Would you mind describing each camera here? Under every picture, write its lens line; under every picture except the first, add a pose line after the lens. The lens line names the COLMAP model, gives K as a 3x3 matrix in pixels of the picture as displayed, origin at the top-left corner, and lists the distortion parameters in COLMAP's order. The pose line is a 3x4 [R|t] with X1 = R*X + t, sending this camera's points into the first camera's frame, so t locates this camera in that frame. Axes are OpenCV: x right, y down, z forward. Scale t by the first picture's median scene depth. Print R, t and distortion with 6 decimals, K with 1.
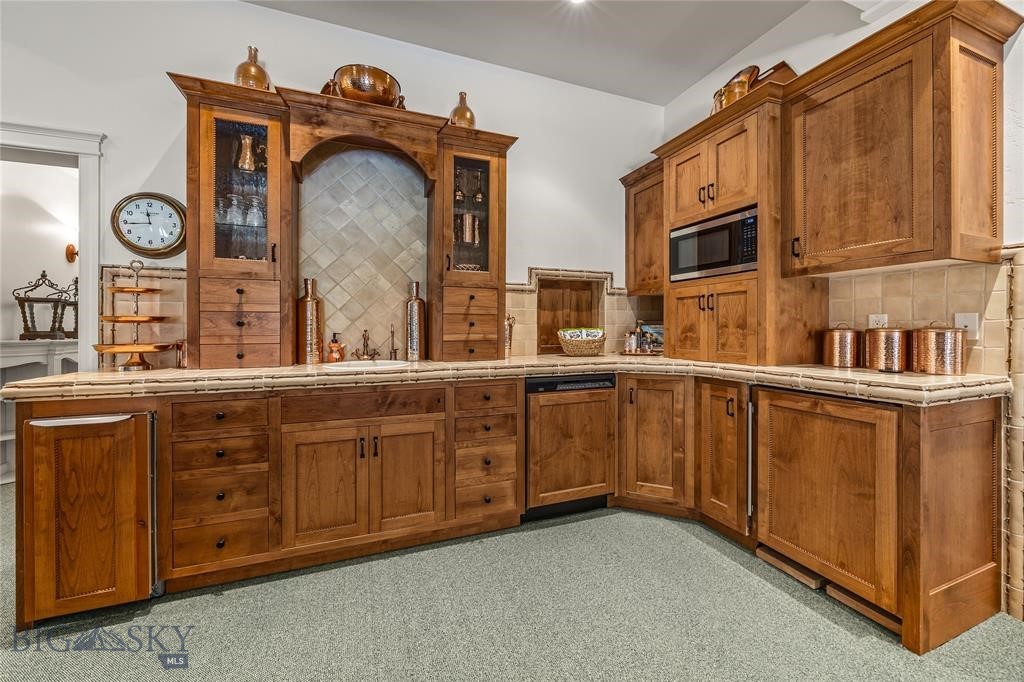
lens RADIAL K [[394.0, 0, 506.6], [0, 394.0, 326.4], [0, 0, 1]] dist [0.002691, 0.000245]
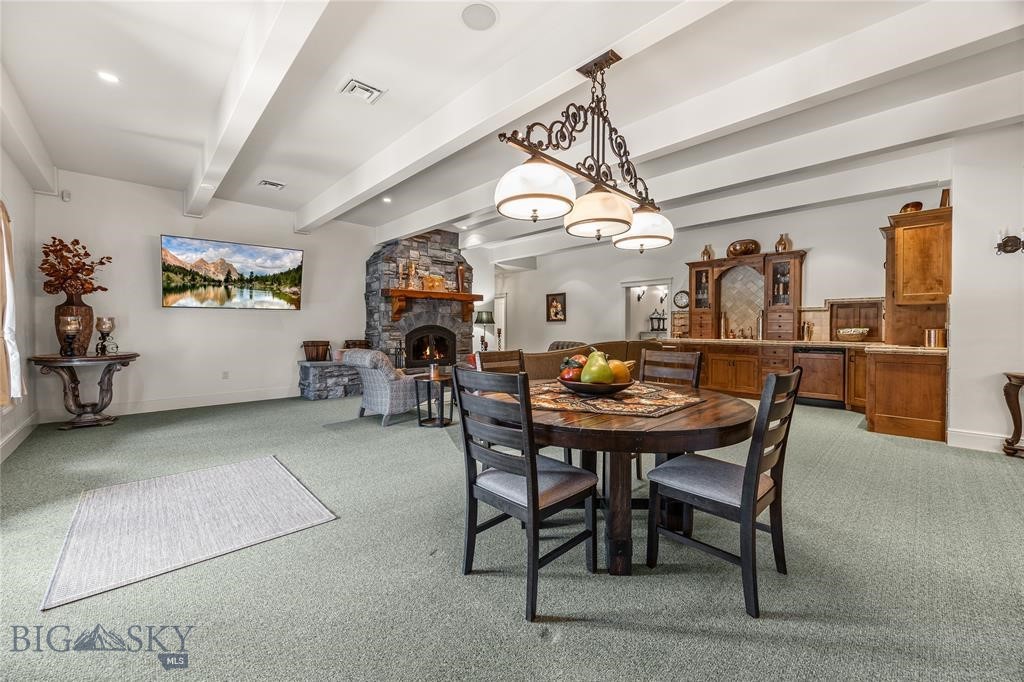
lens RADIAL K [[394.0, 0, 510.1], [0, 394.0, 333.6], [0, 0, 1]] dist [0.002691, 0.000245]
pose [[0.384693, 0.014955, -0.922923, 1.799746], [0.002384, 0.999849, 0.017196, -0.007528], [0.923042, -0.008815, 0.384599, -1.813403]]
